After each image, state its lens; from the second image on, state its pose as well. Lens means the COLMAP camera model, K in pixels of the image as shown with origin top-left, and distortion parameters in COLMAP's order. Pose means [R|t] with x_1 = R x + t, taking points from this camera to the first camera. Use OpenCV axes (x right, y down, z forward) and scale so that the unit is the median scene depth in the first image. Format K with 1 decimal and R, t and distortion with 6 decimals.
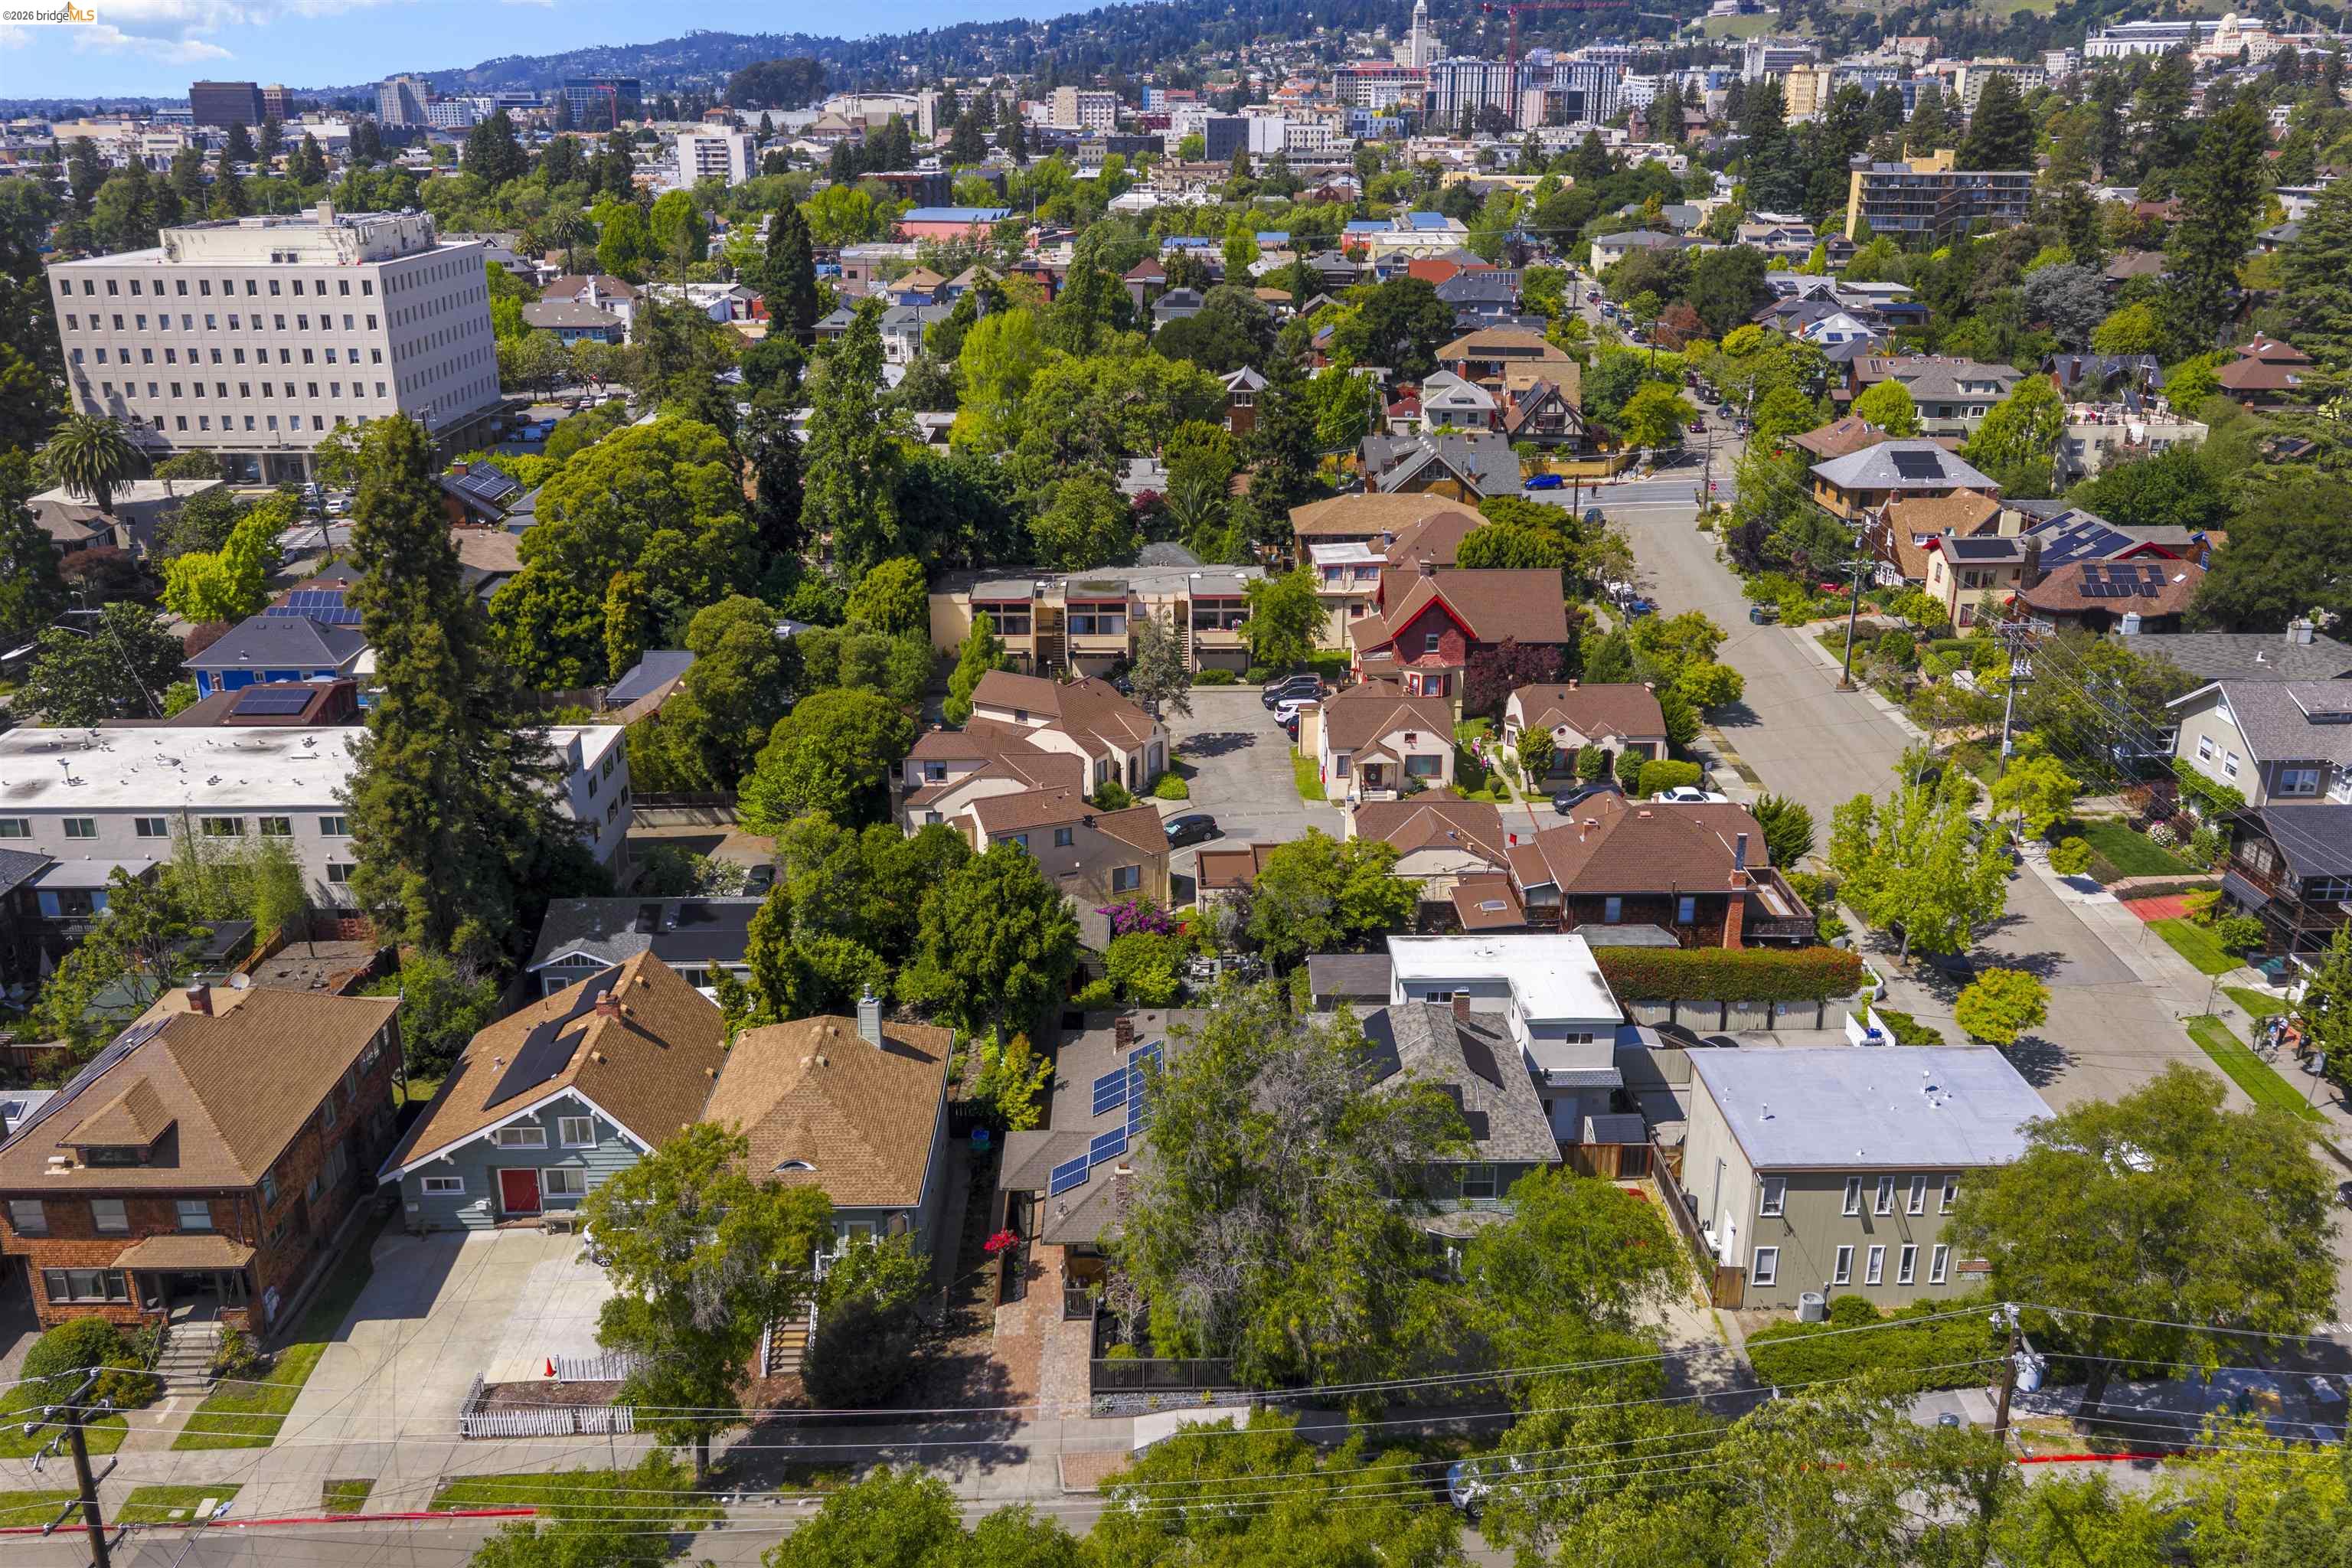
lens RADIAL K [[1951.0, 0, 1176.0], [0, 1951.0, 784.0], [0, 0, 1]] dist [0.044341, -0.098296]
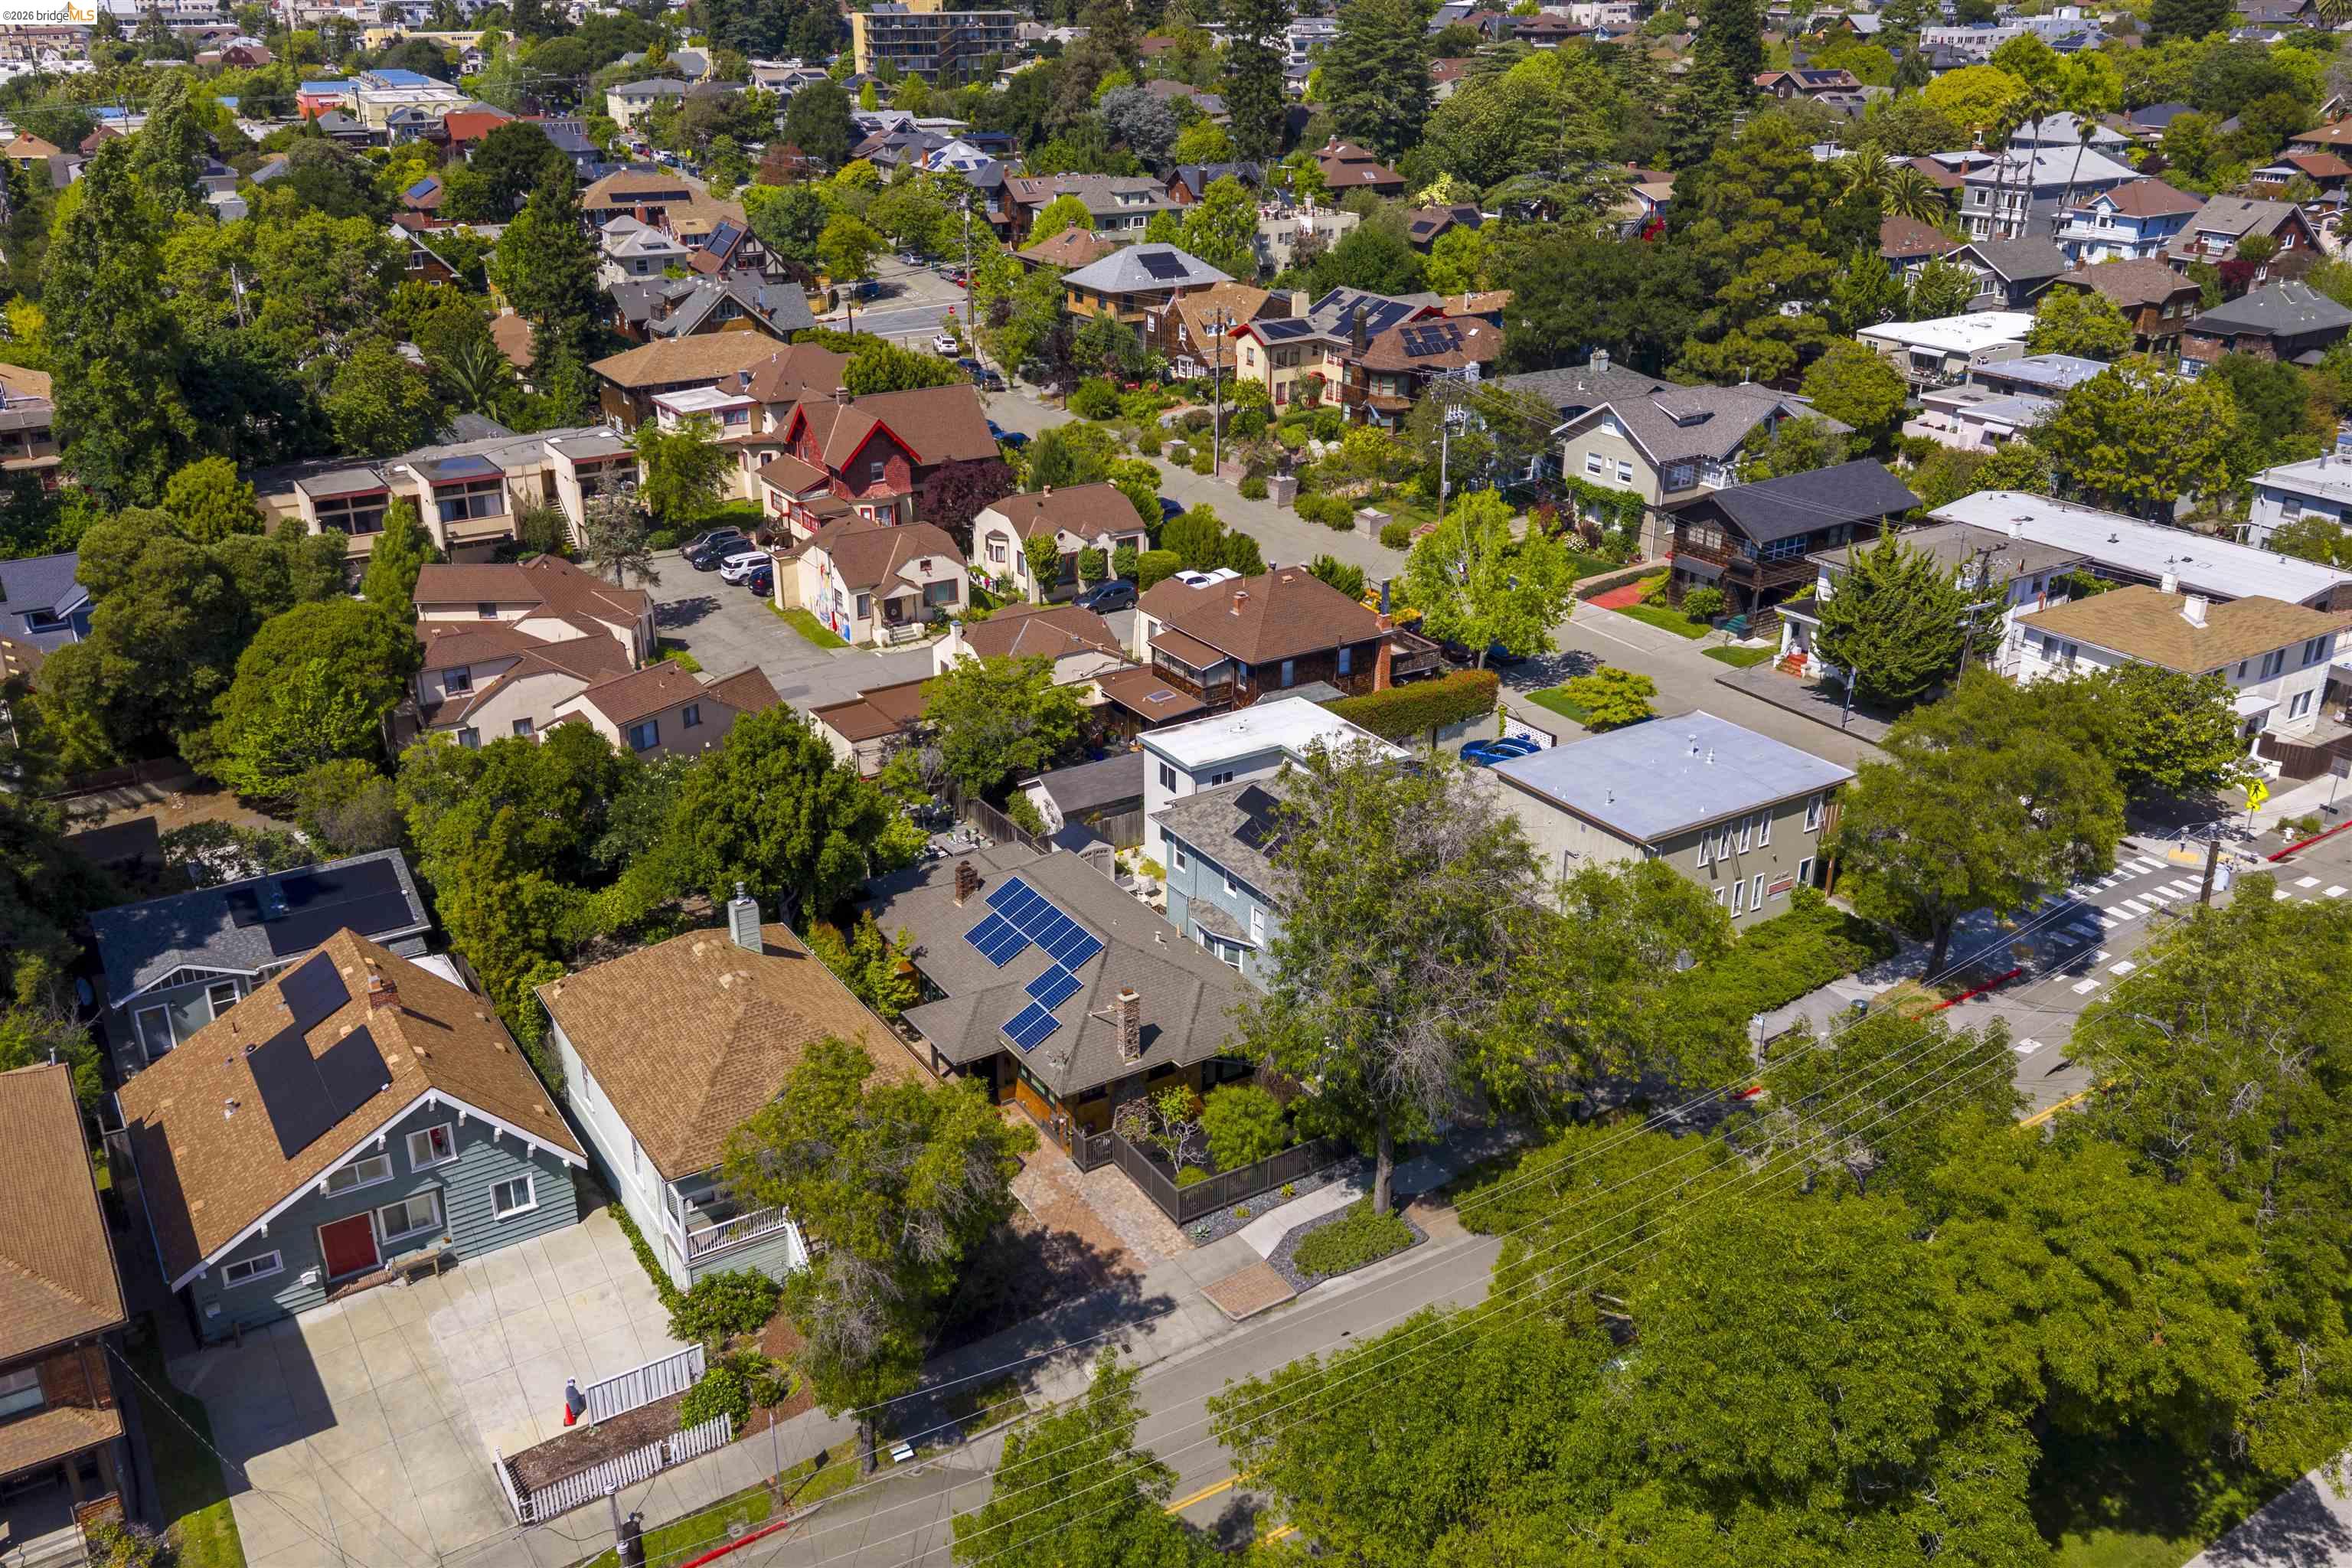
lens RADIAL K [[1951.0, 0, 1176.0], [0, 1951.0, 784.0], [0, 0, 1]] dist [0.044341, -0.098296]
pose [[0.850603, -0.204228, 0.484526, -0.258486], [0.175233, 0.978913, 0.104985, 0.002413], [-0.495750, -0.004396, 0.868454, 0.105165]]
